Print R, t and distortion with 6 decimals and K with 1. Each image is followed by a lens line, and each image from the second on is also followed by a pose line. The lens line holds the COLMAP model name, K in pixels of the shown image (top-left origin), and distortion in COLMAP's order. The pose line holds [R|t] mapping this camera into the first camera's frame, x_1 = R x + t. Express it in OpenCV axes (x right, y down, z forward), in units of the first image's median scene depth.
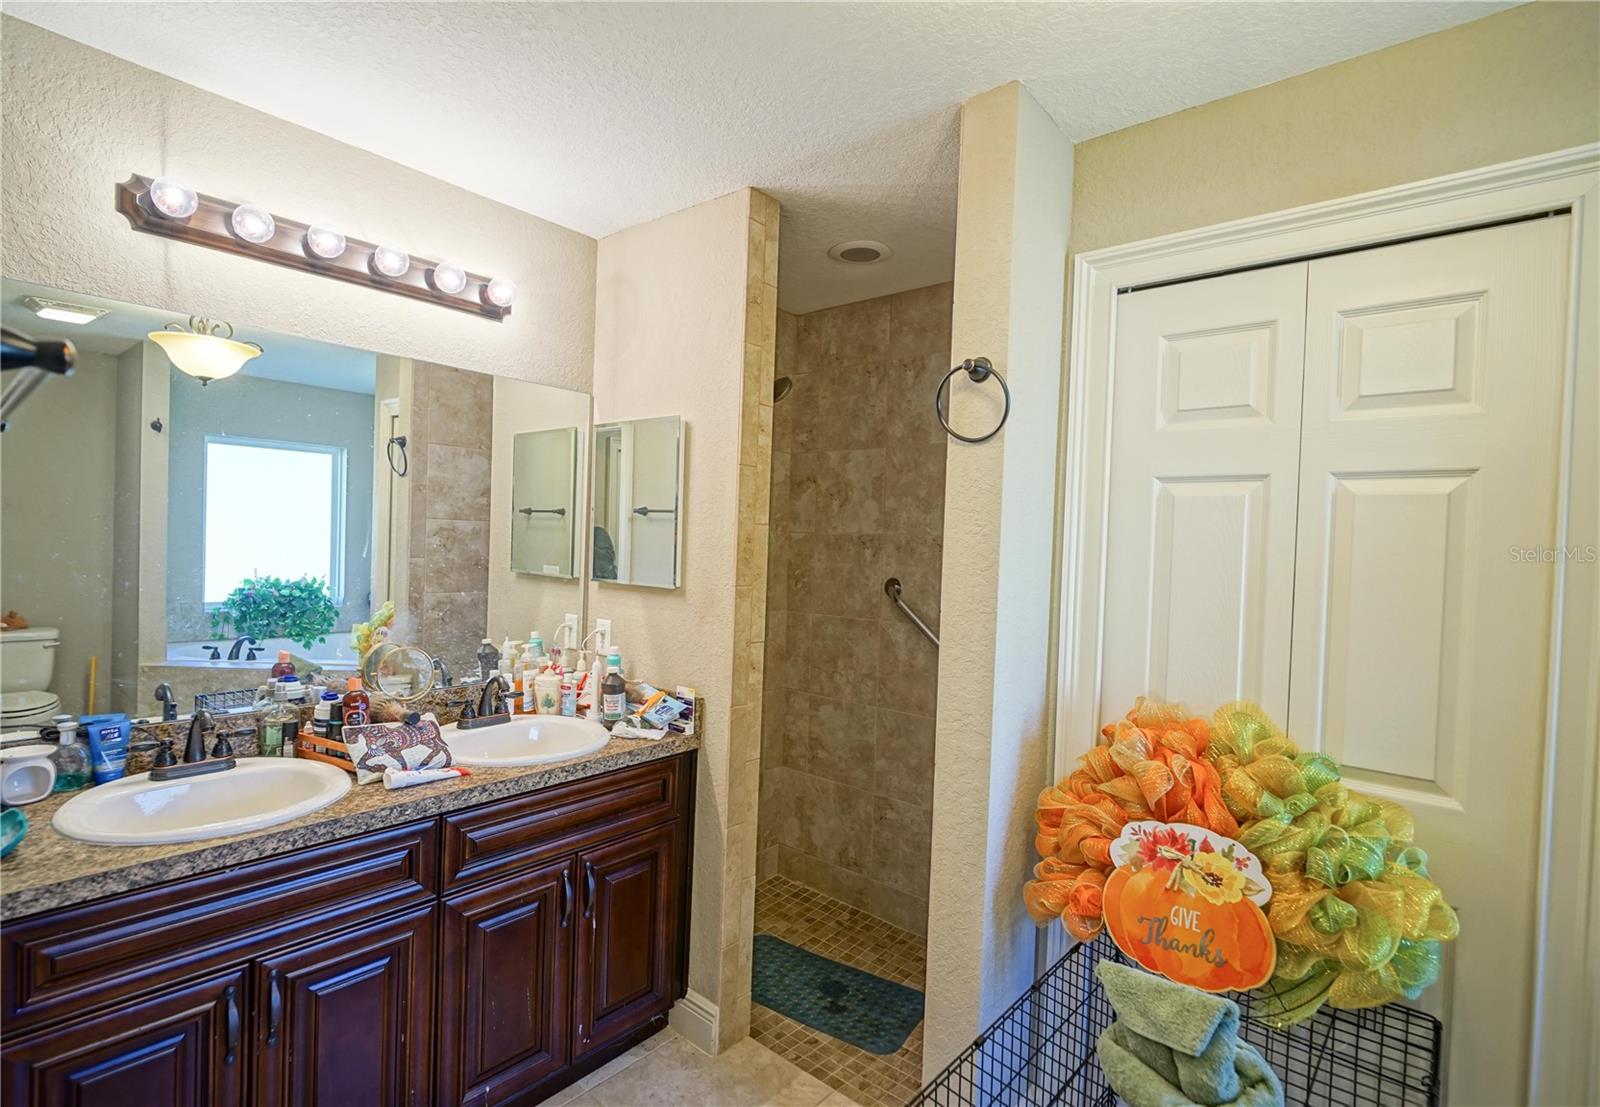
lens RADIAL K [[759.5, 0, 781.8], [0, 759.5, 555.7], [0, 0, 1]] dist [-0.004458, -0.000467]
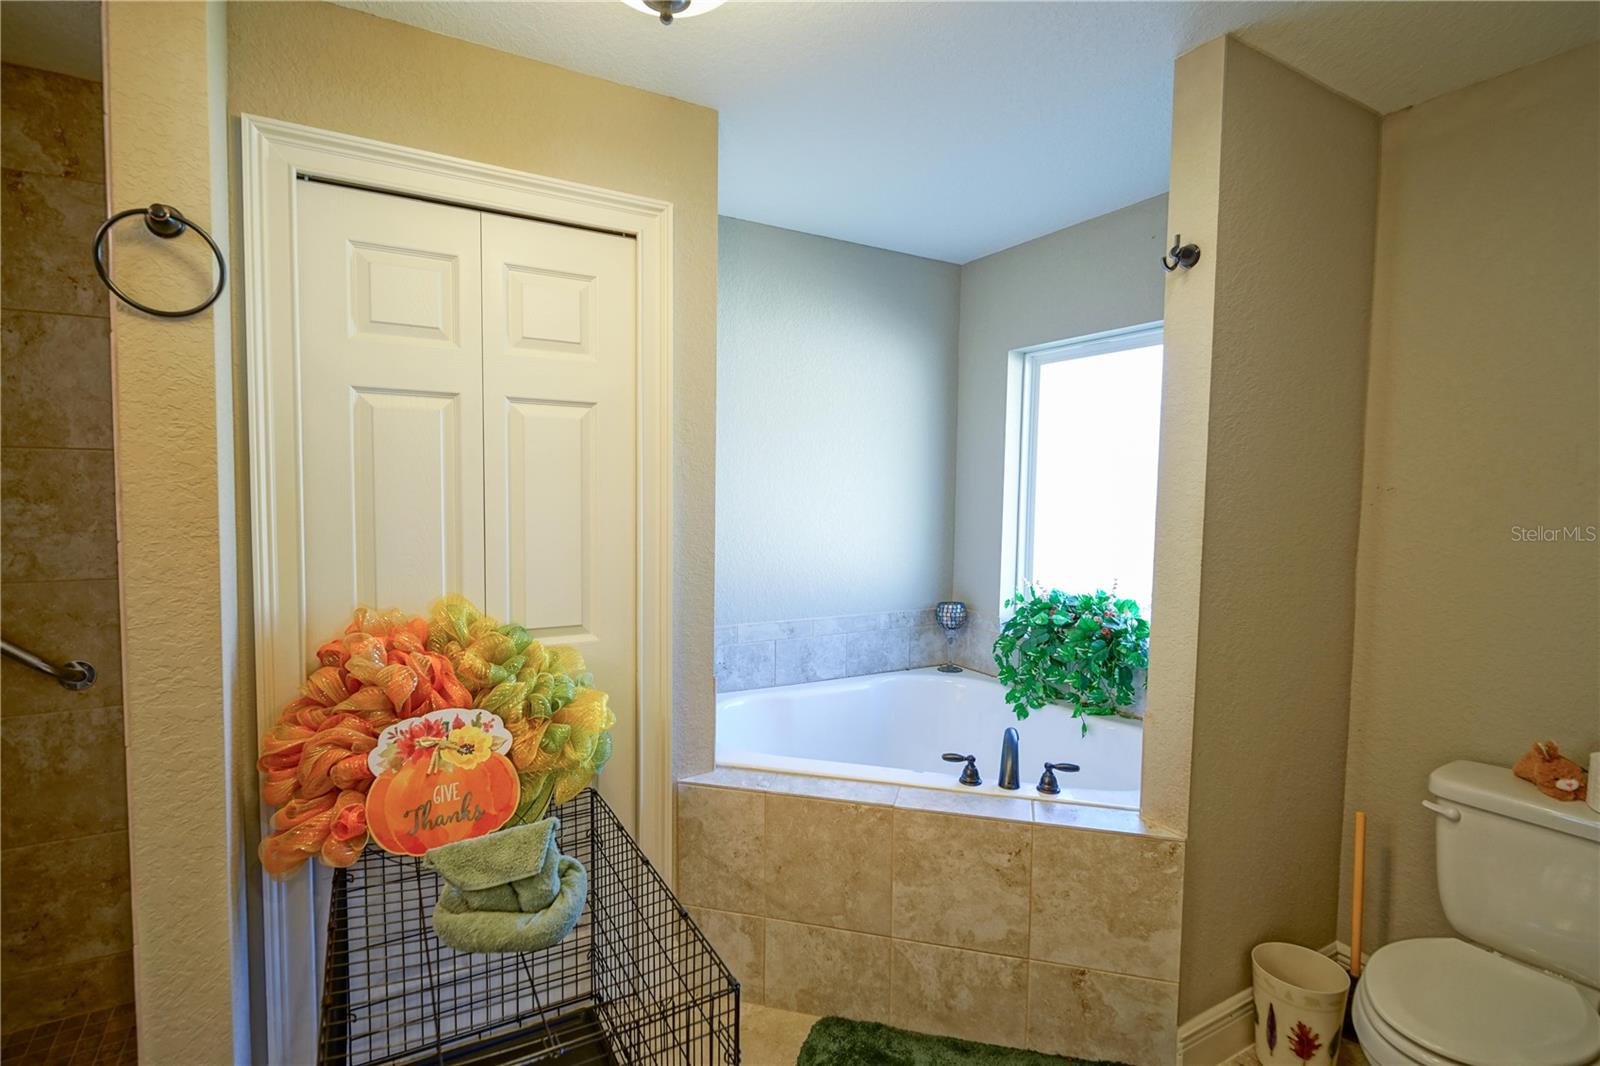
lens RADIAL K [[759.8, 0, 792.6], [0, 759.8, 530.4], [0, 0, 1]] dist [0.000337, -0.003981]
pose [[0.328718, -0.079814, 0.941049, -0.303302], [0.016807, 0.996759, 0.078668, 0.017728], [-0.944279, -0.010043, 0.328994, 0.158881]]
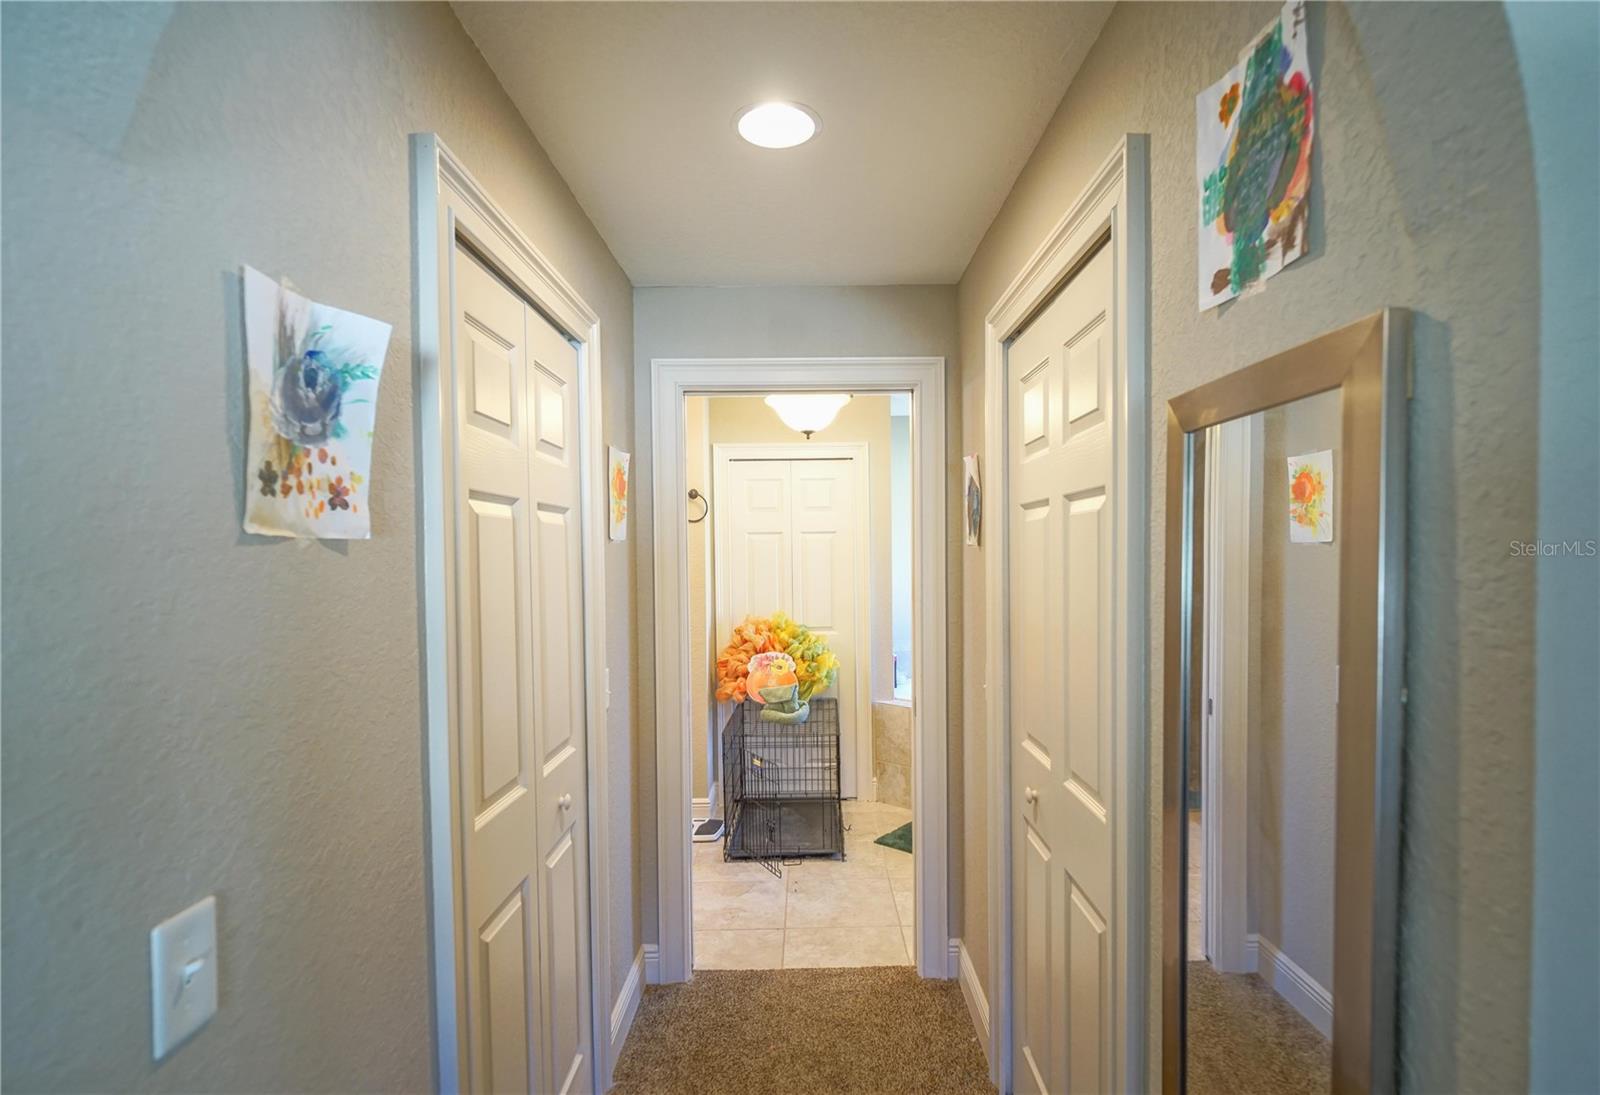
lens RADIAL K [[759.5, 0, 802.3], [0, 759.5, 553.2], [0, 0, 1]] dist [-0.004458, -0.000467]
pose [[0.758305, -0.046239, 0.650258, -1.272025], [0.051066, 0.998630, 0.011460, -0.059862], [-0.649897, 0.024516, 0.759627, -1.333753]]
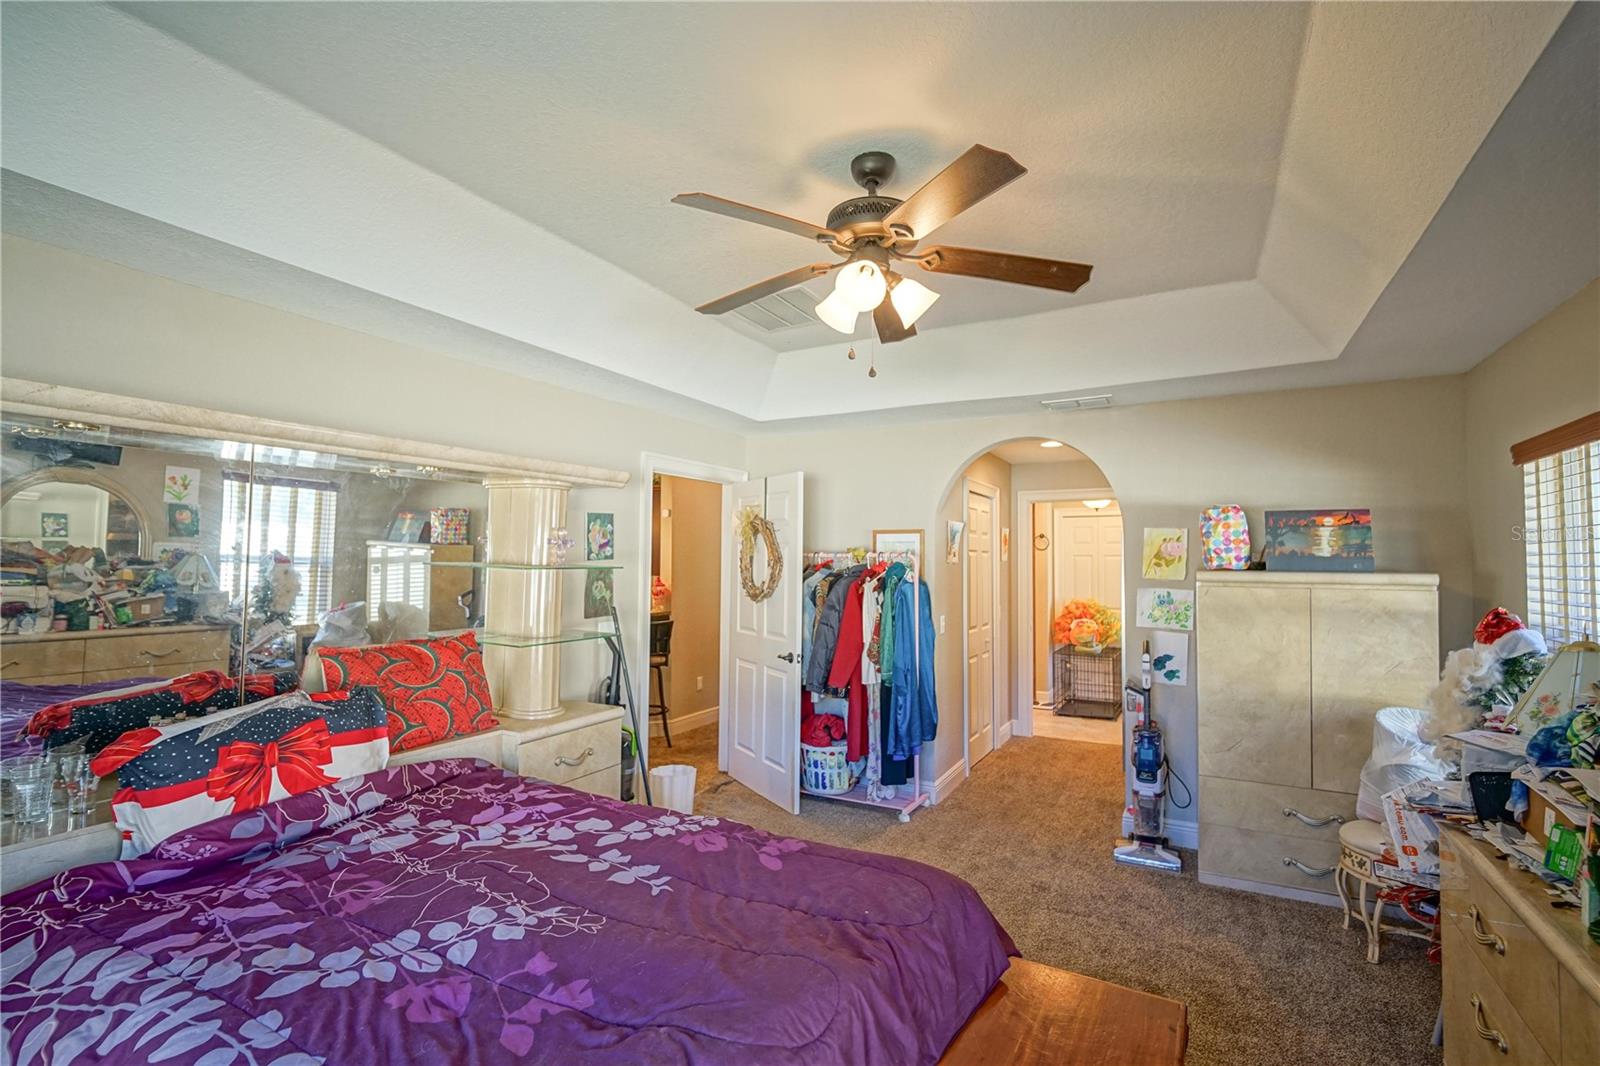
lens RADIAL K [[759.8, 0, 796.6], [0, 759.8, 532.3], [0, 0, 1]] dist [0.000337, -0.003981]
pose [[0.977516, -0.019661, 0.209943, -2.684568], [0.031179, 0.998176, -0.051693, -0.061086], [-0.208544, 0.057076, 0.976346, -4.045179]]
